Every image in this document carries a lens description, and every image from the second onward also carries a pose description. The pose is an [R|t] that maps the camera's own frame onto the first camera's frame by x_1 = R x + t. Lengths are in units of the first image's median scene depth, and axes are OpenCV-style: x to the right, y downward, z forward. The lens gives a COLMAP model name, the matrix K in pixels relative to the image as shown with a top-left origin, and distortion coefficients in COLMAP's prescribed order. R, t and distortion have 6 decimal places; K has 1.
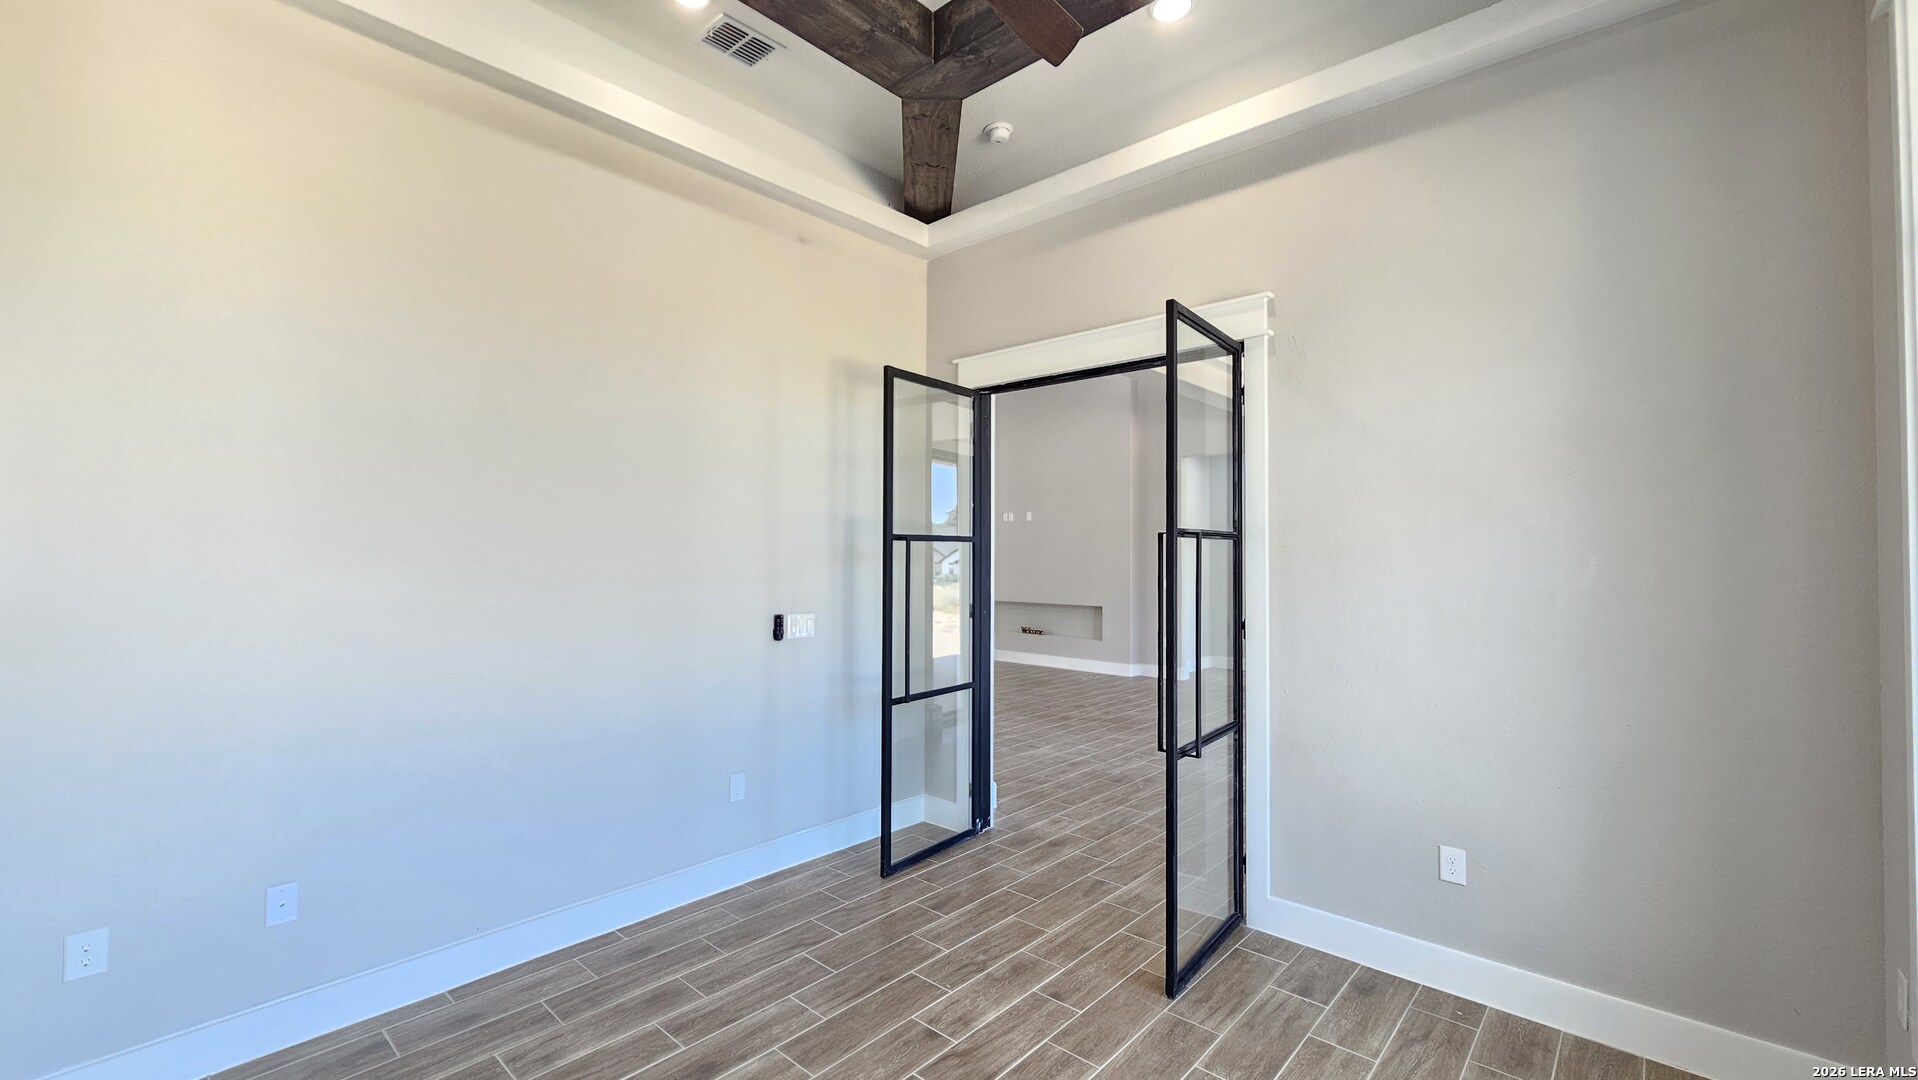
lens RADIAL K [[787.9, 0, 955.5], [0, 787.9, 542.7], [0, 0, 1]] dist [0.006786, 0.000341]
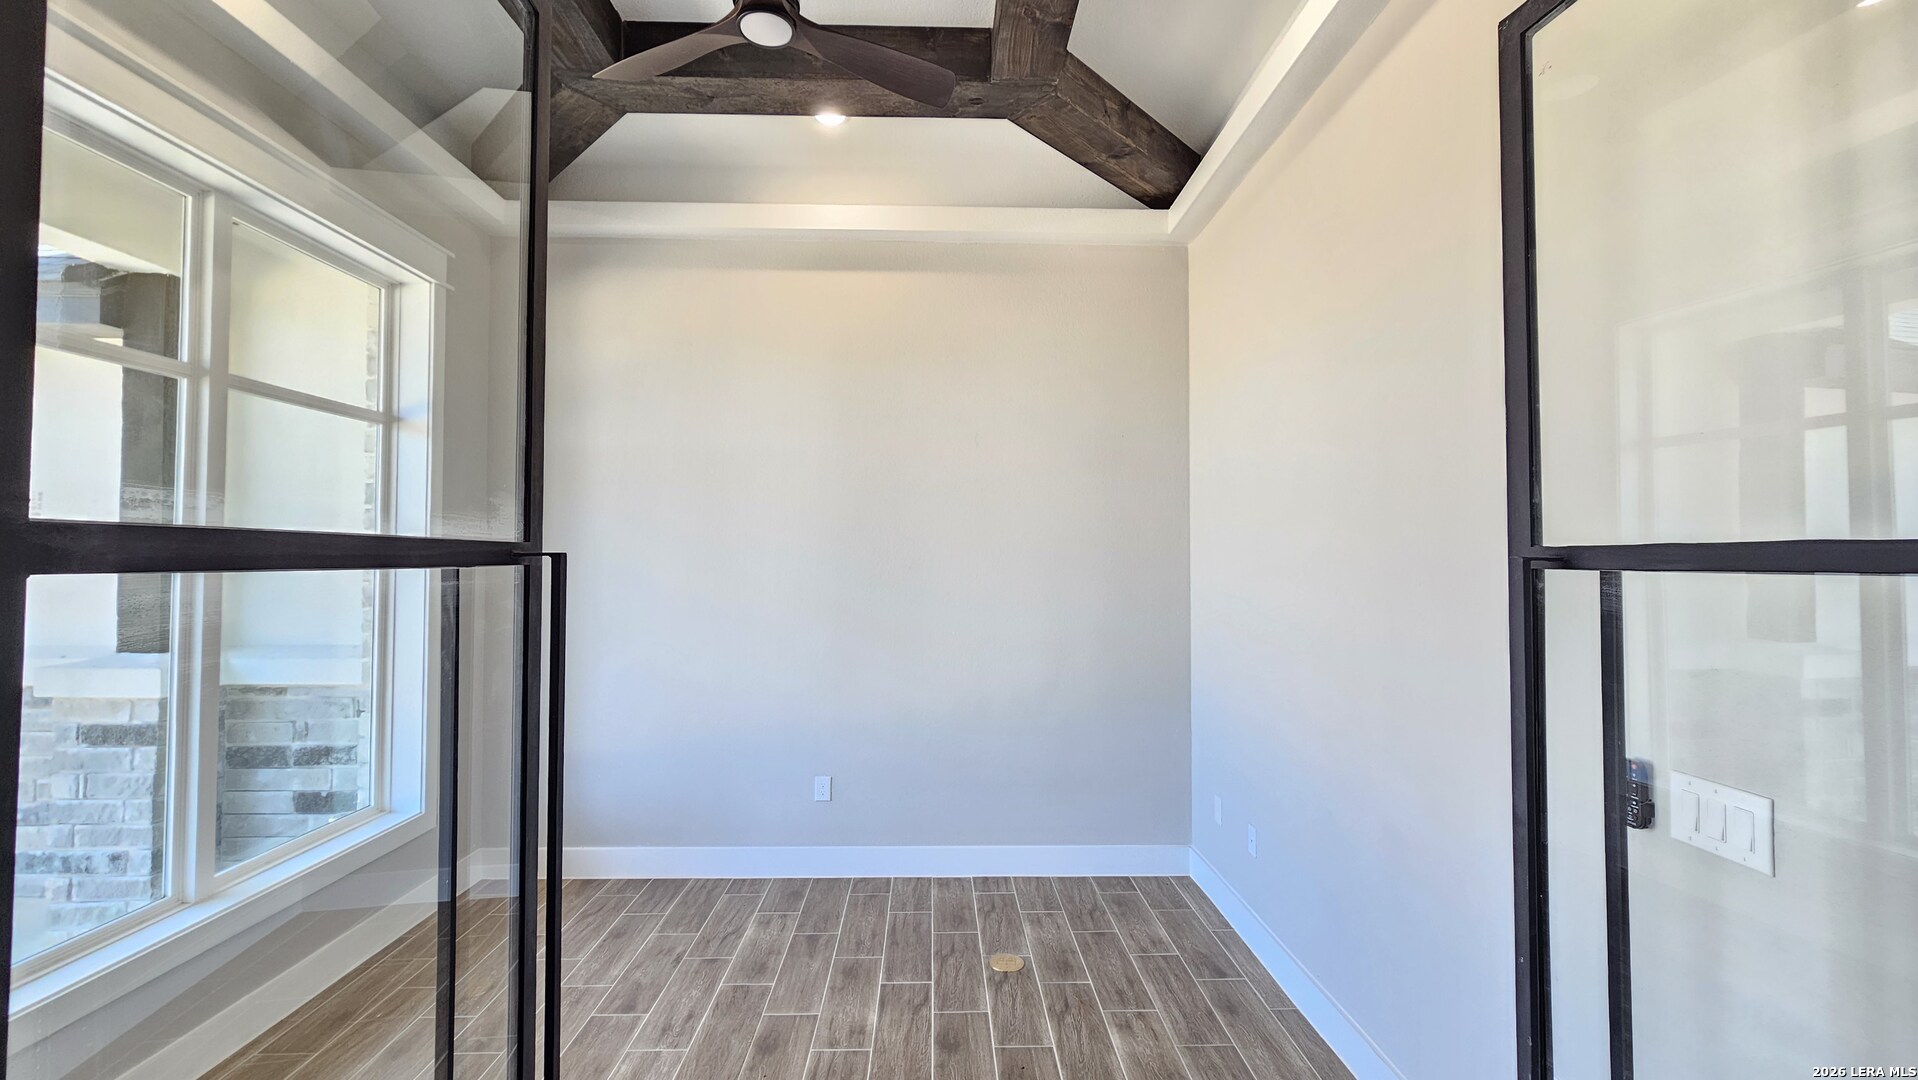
lens RADIAL K [[787.9, 0, 956.7], [0, 787.9, 545.7], [0, 0, 1]] dist [0.006786, 0.000341]
pose [[-0.728885, -0.012306, -0.684526, 0.281136], [0.008606, 0.999595, -0.027134, -0.005378], [0.684583, -0.025668, -0.728483, 1.061263]]
